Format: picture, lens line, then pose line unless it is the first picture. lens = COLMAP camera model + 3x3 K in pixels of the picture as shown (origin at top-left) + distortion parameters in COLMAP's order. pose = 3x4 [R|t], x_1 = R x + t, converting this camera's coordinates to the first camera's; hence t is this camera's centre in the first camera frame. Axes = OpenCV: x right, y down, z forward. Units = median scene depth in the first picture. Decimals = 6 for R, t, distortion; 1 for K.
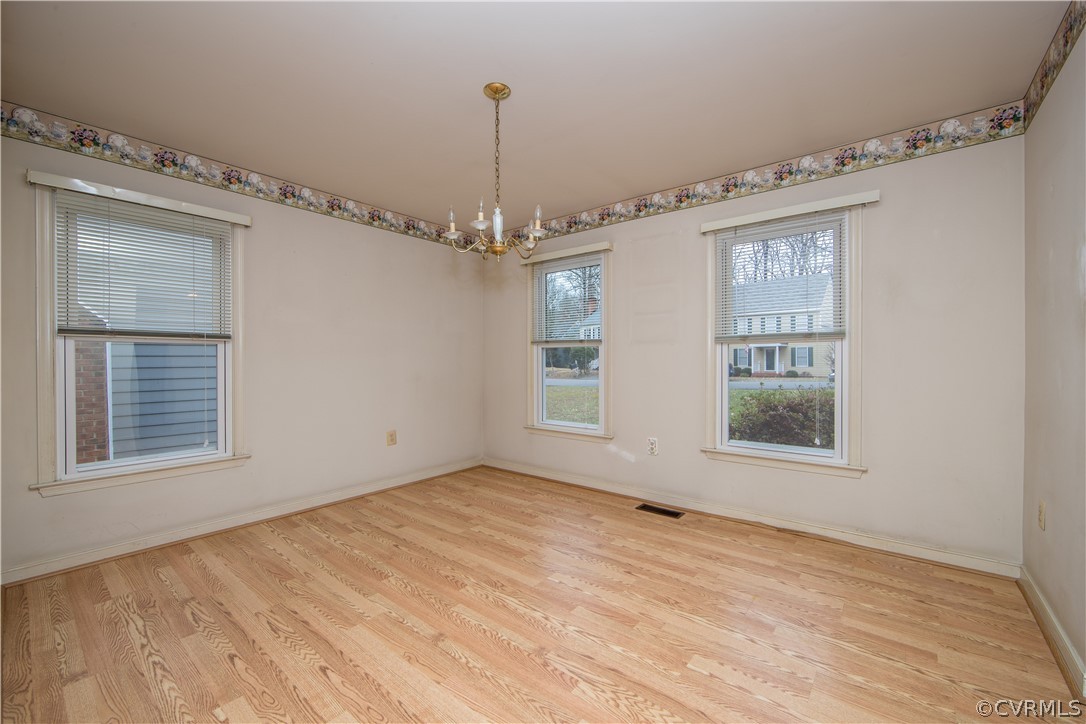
lens RADIAL K [[434.4, 0, 547.3], [0, 434.4, 364.0], [0, 0, 1]] dist [-0.007400, 0.000741]
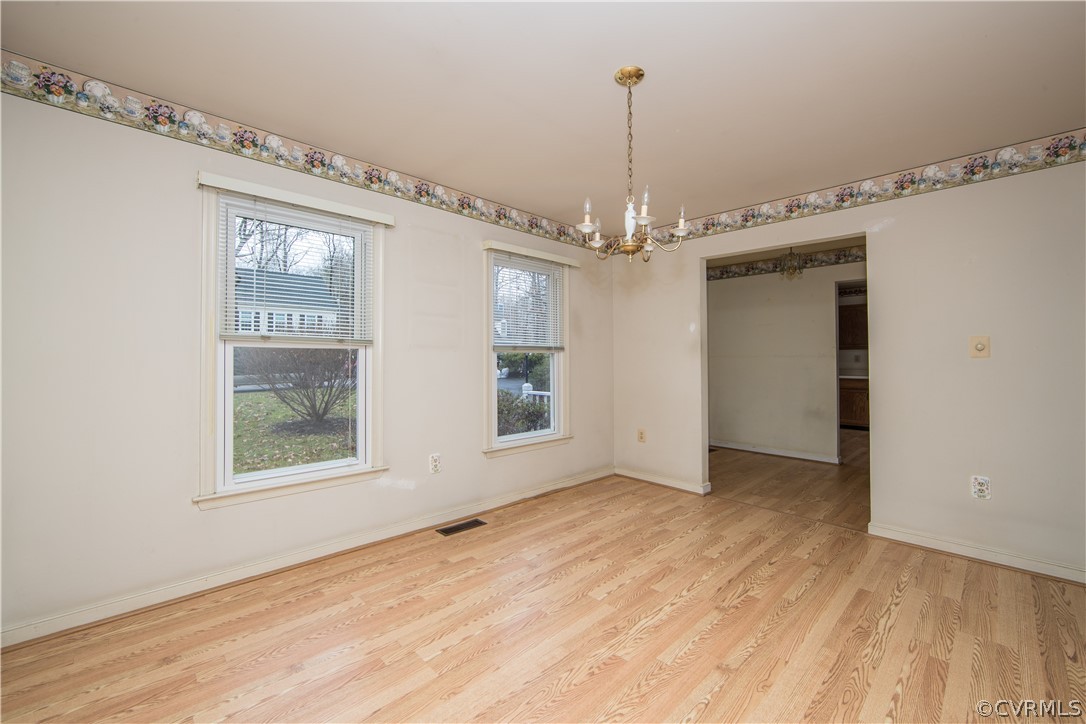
lens RADIAL K [[443.9, 0, 560.6], [0, 443.9, 355.4], [0, 0, 1]] dist [-0.014565, 0.003245]
pose [[0.108240, 0.016375, 0.993990, -0.796526], [0.008328, 0.999814, -0.017378, -0.018855], [-0.994090, 0.010159, 0.108084, 0.795635]]
